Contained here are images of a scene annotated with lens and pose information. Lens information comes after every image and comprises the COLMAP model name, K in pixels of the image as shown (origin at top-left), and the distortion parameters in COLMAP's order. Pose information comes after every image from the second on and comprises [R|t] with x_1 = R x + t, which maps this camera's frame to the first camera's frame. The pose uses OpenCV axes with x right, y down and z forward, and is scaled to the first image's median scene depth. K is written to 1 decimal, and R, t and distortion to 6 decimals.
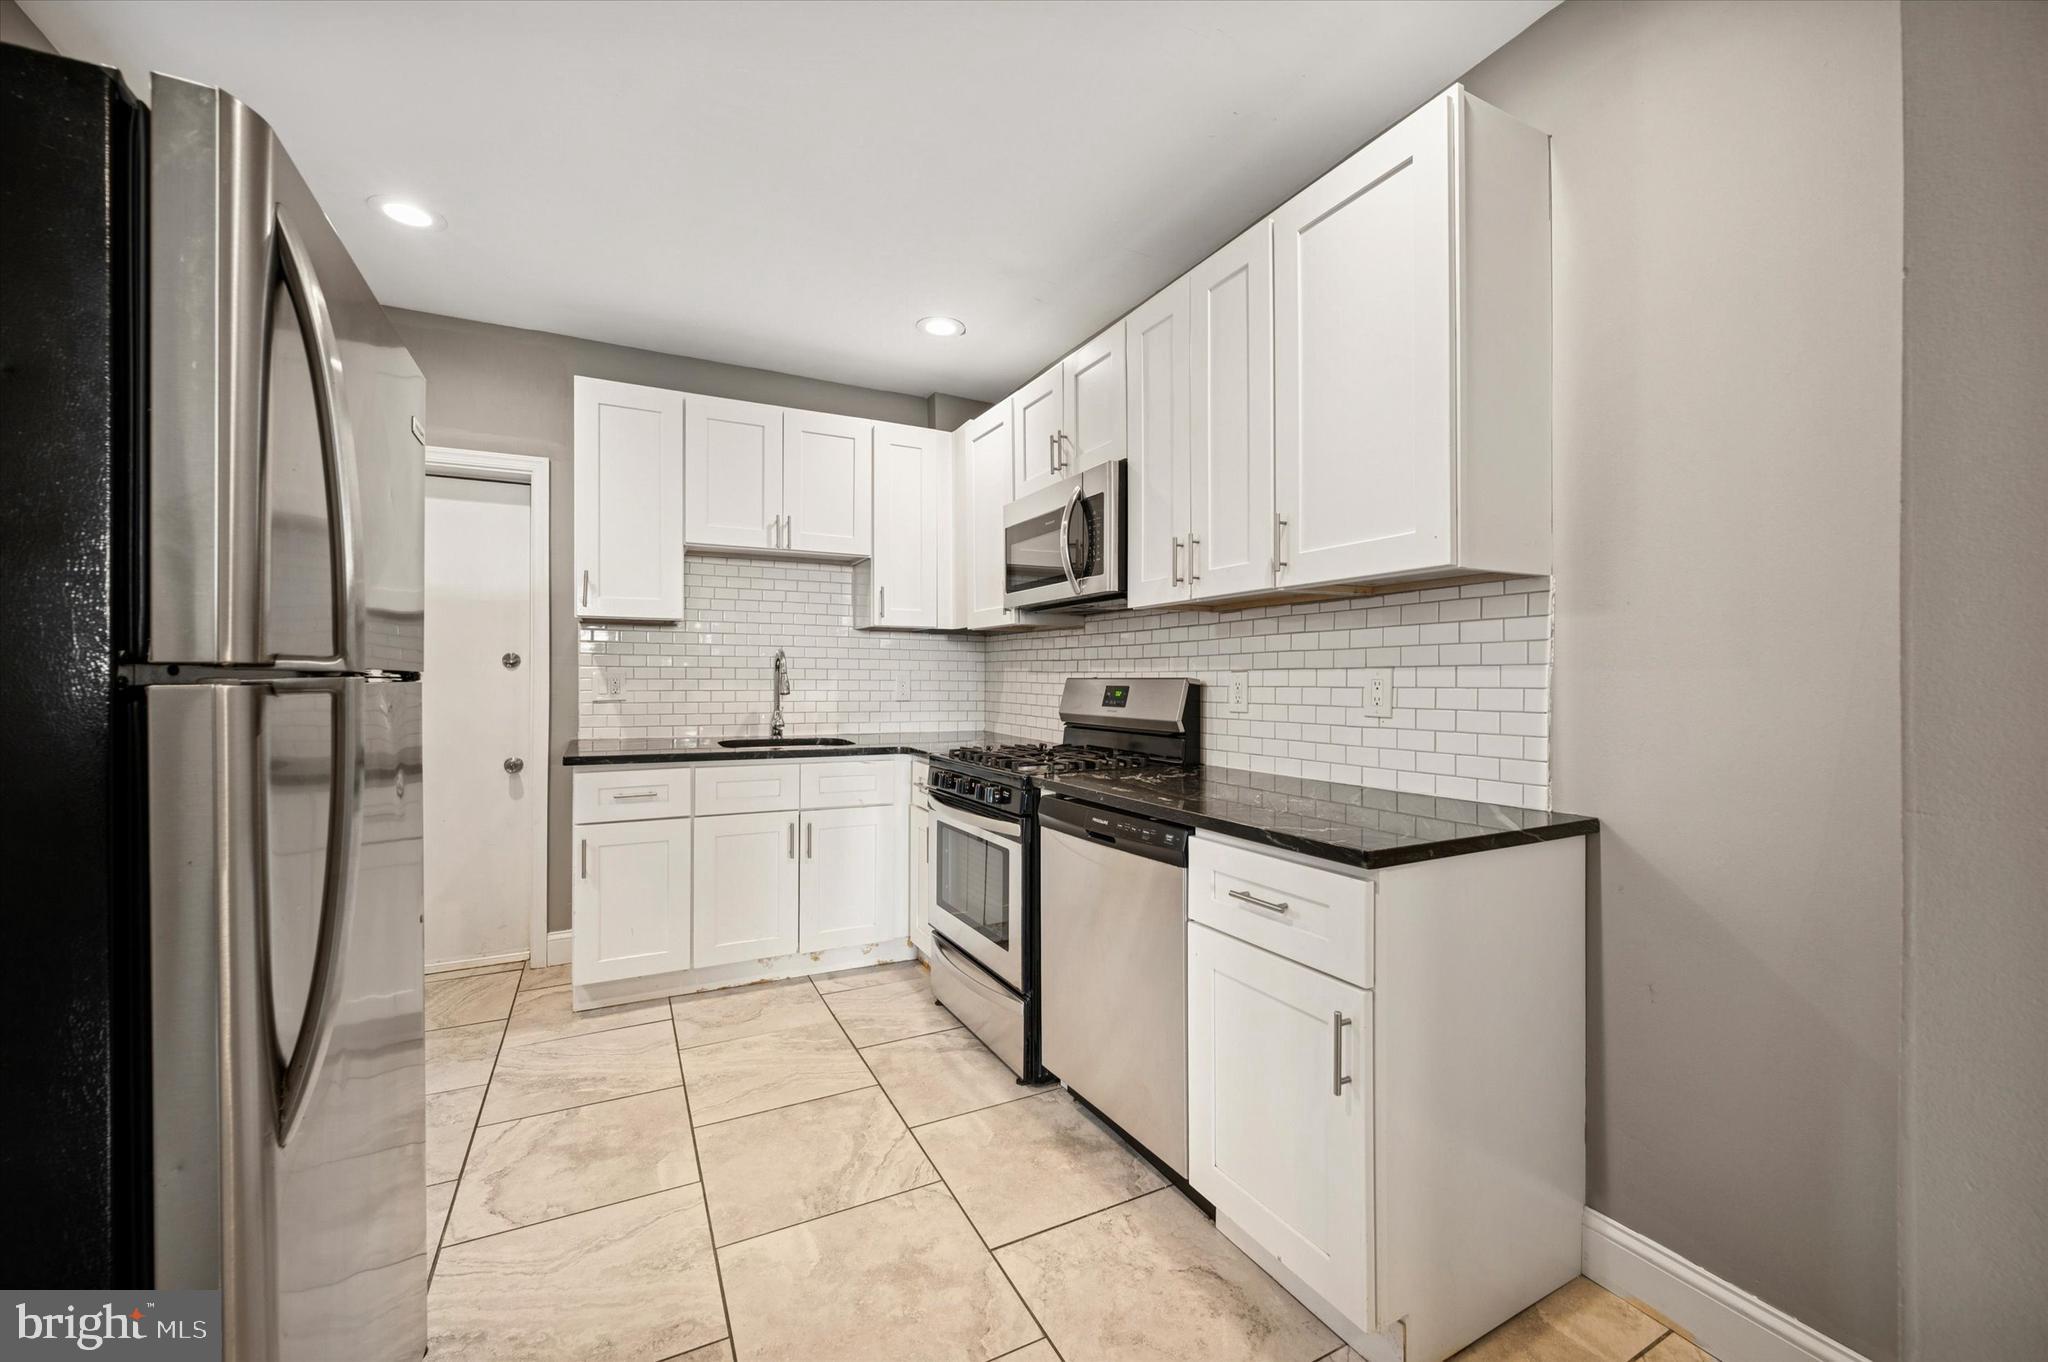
lens RADIAL K [[810.0, 0, 1031.0], [0, 810.0, 676.6], [0, 0, 1]] dist [-0.003799, -0.000705]
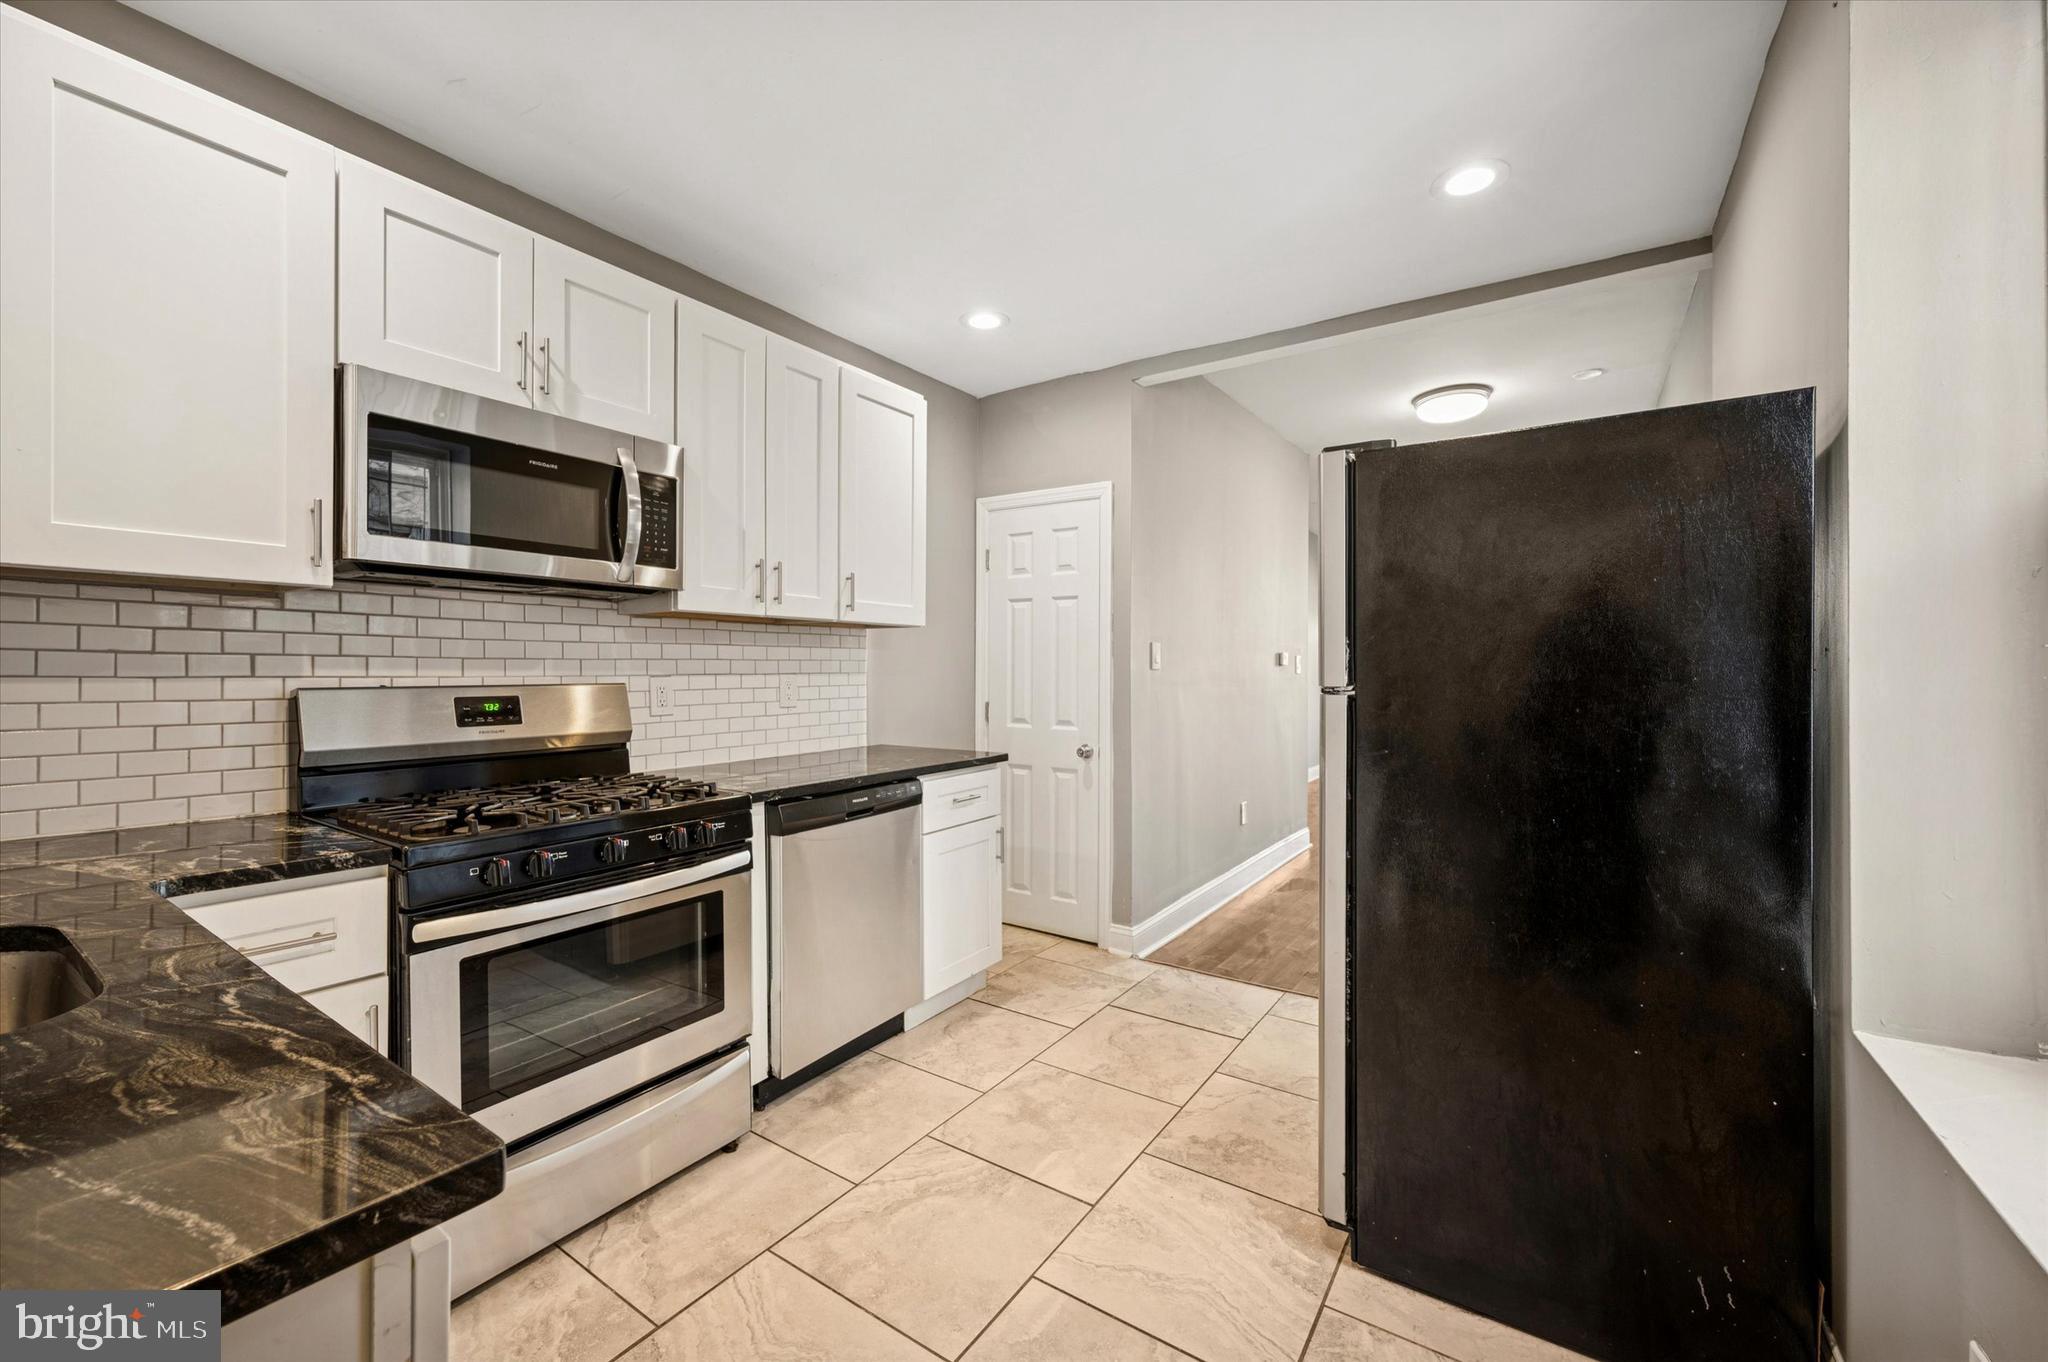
lens RADIAL K [[810.0, 0, 1029.1], [0, 810.0, 677.6], [0, 0, 1]] dist [-0.003799, -0.000705]
pose [[-0.482431, -0.008917, 0.875888, -0.754113], [-0.002517, 0.999958, 0.008793, -0.012681], [-0.875930, 0.002038, -0.482434, 0.926551]]
